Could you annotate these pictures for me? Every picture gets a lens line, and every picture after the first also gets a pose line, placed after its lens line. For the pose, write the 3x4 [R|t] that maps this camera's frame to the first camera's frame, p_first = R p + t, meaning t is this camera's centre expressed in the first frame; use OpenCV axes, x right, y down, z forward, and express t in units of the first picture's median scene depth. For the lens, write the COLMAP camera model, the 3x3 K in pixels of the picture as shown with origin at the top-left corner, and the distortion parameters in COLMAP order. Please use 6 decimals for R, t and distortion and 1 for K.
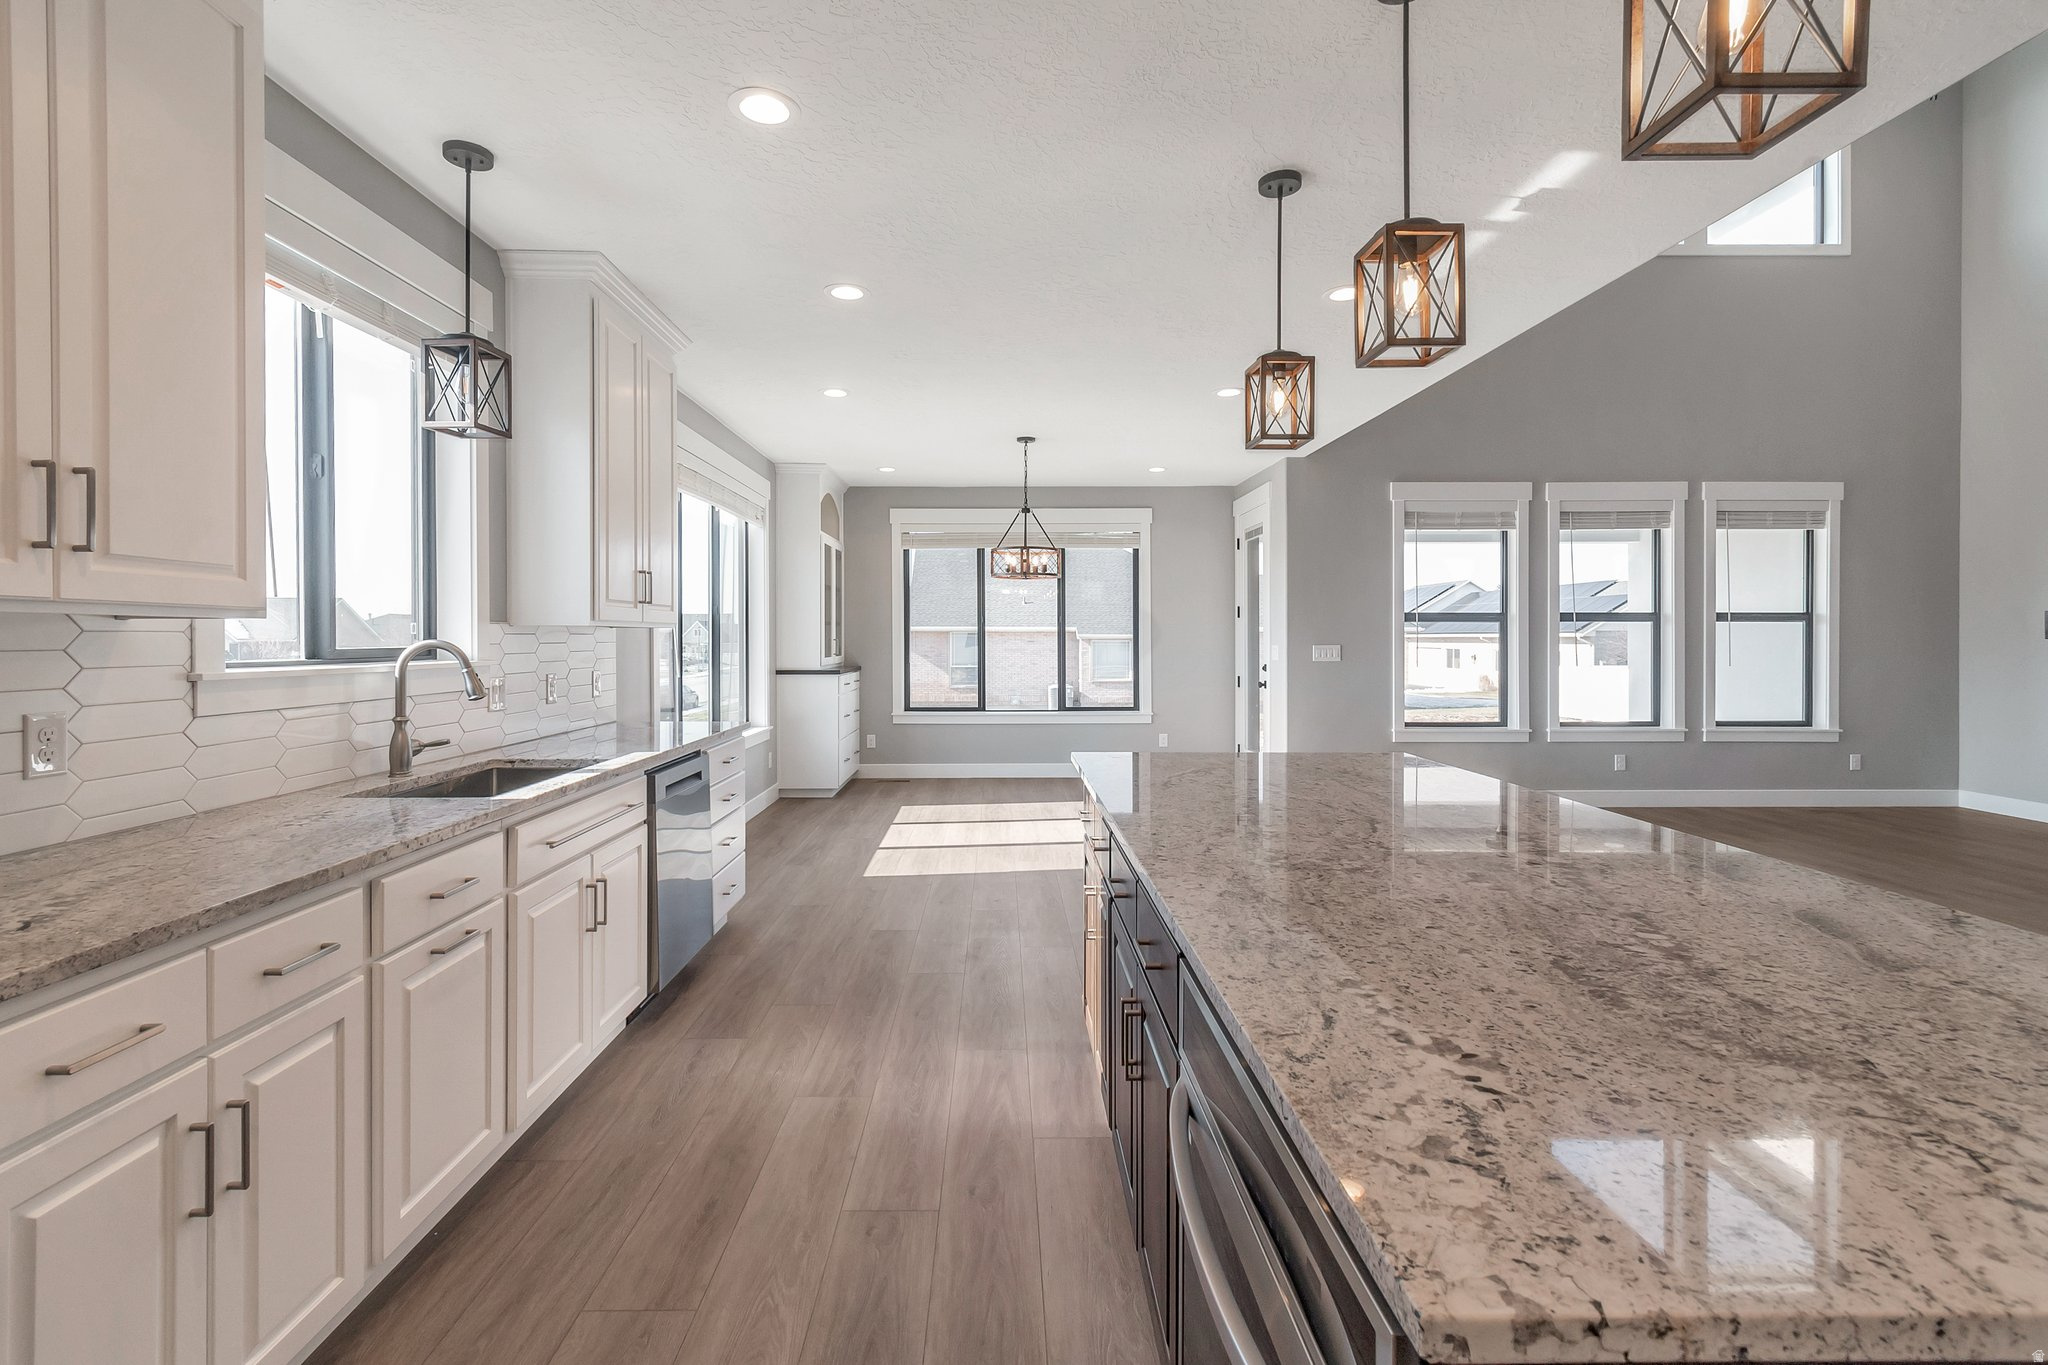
lens RADIAL K [[921.8, 0, 1017.4], [0, 921.8, 643.5], [0, 0, 1]] dist [0.001369, 0.001685]
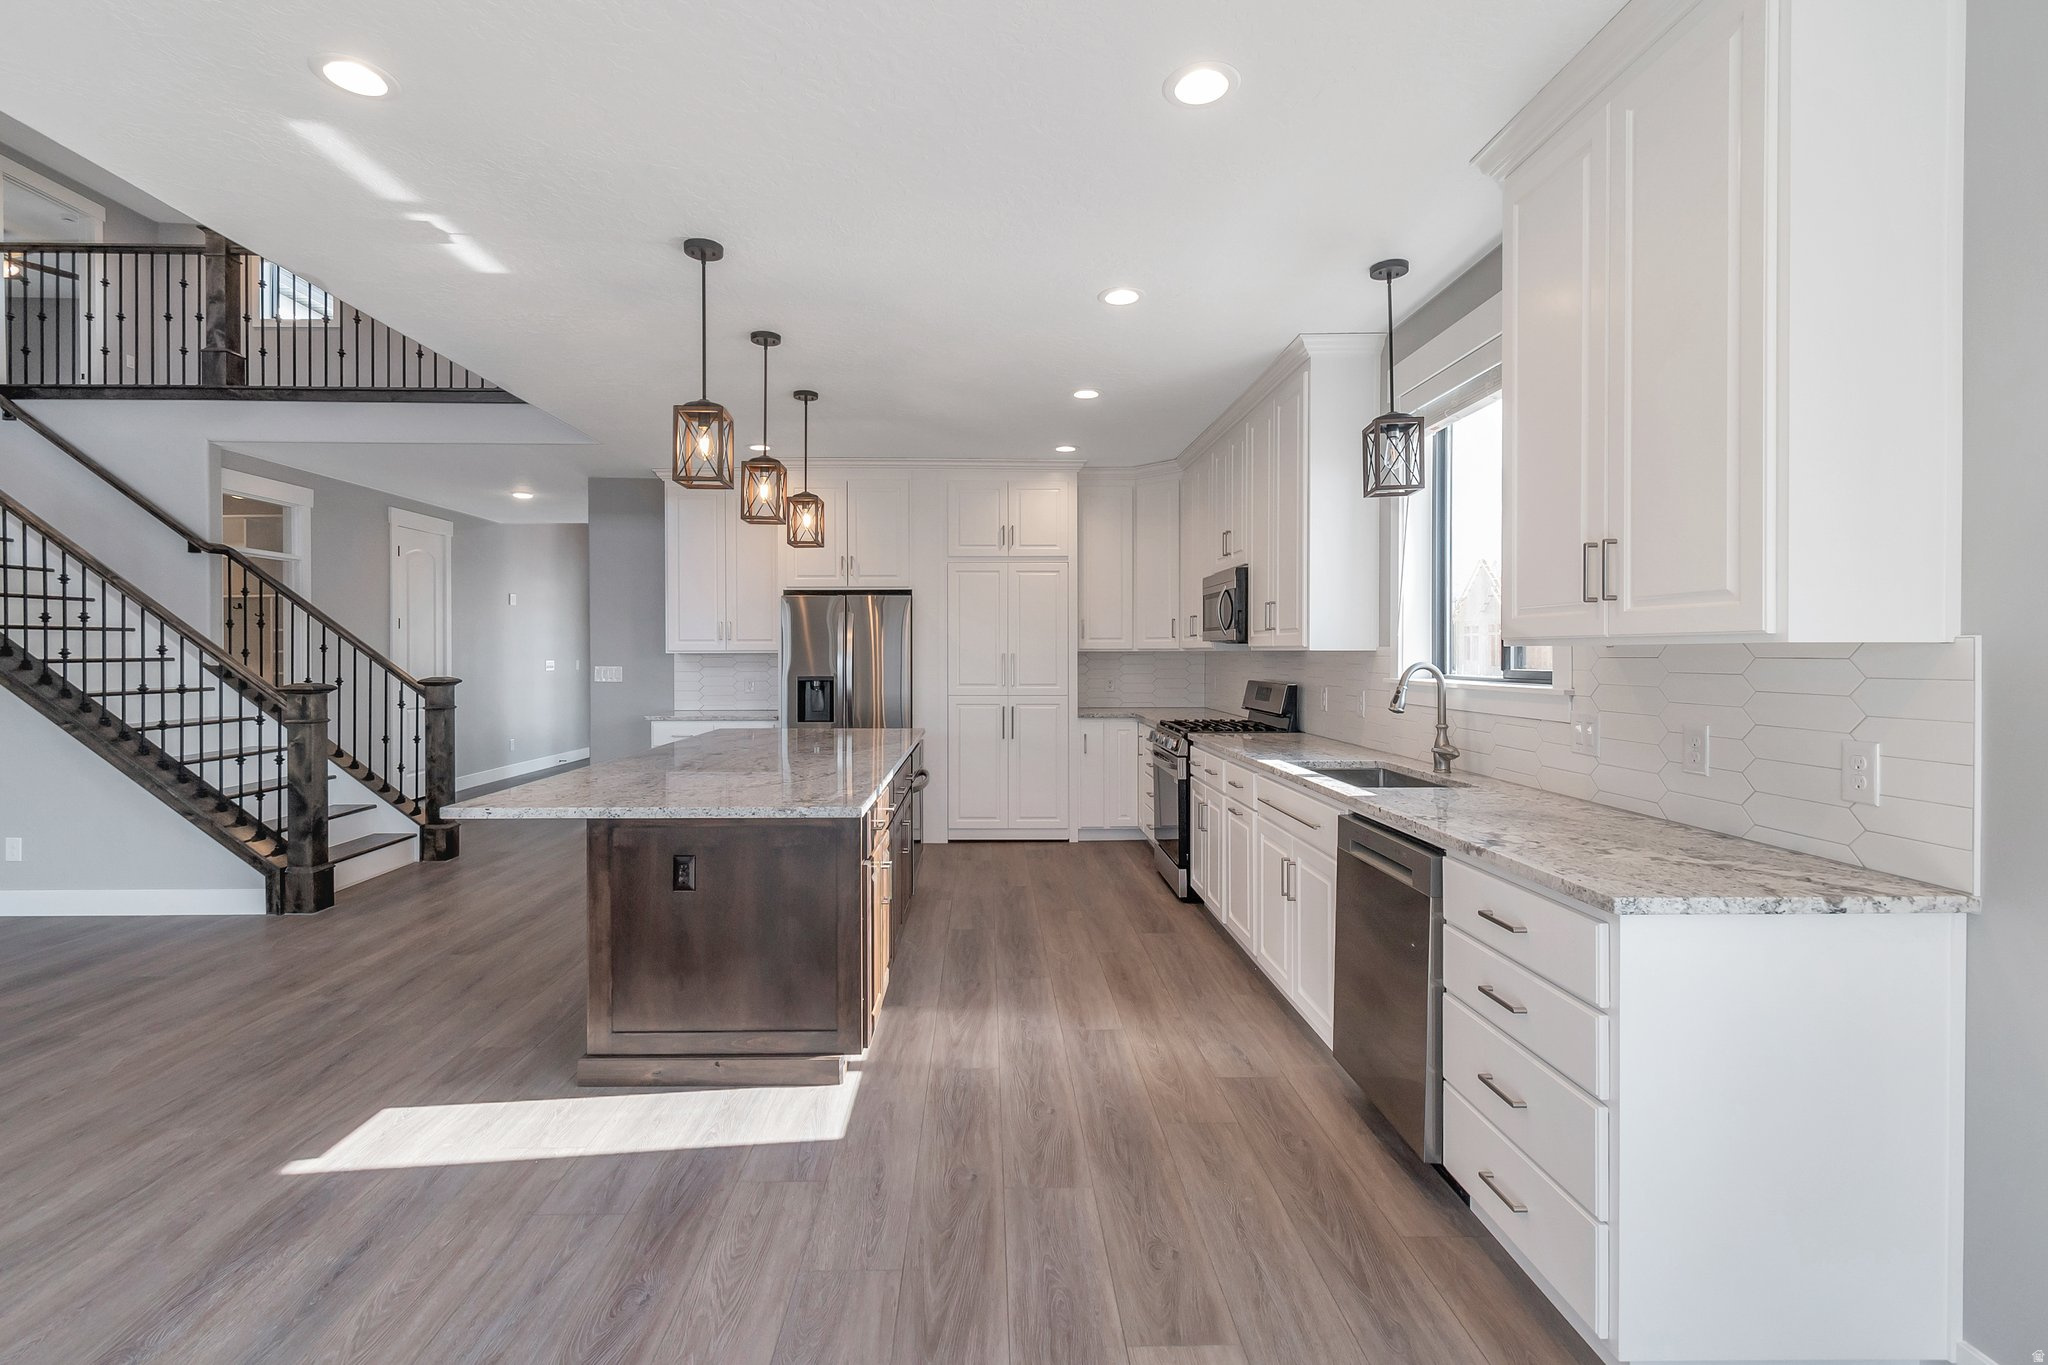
lens RADIAL K [[921.8, 0, 988.5], [0, 921.8, 662.1], [0, 0, 1]] dist [0.001369, 0.001685]
pose [[-0.999931, -0.000844, 0.011728, -0.026434], [-0.000679, 0.999901, 0.014029, -0.008872], [-0.011739, 0.014020, -0.999833, 0.820581]]
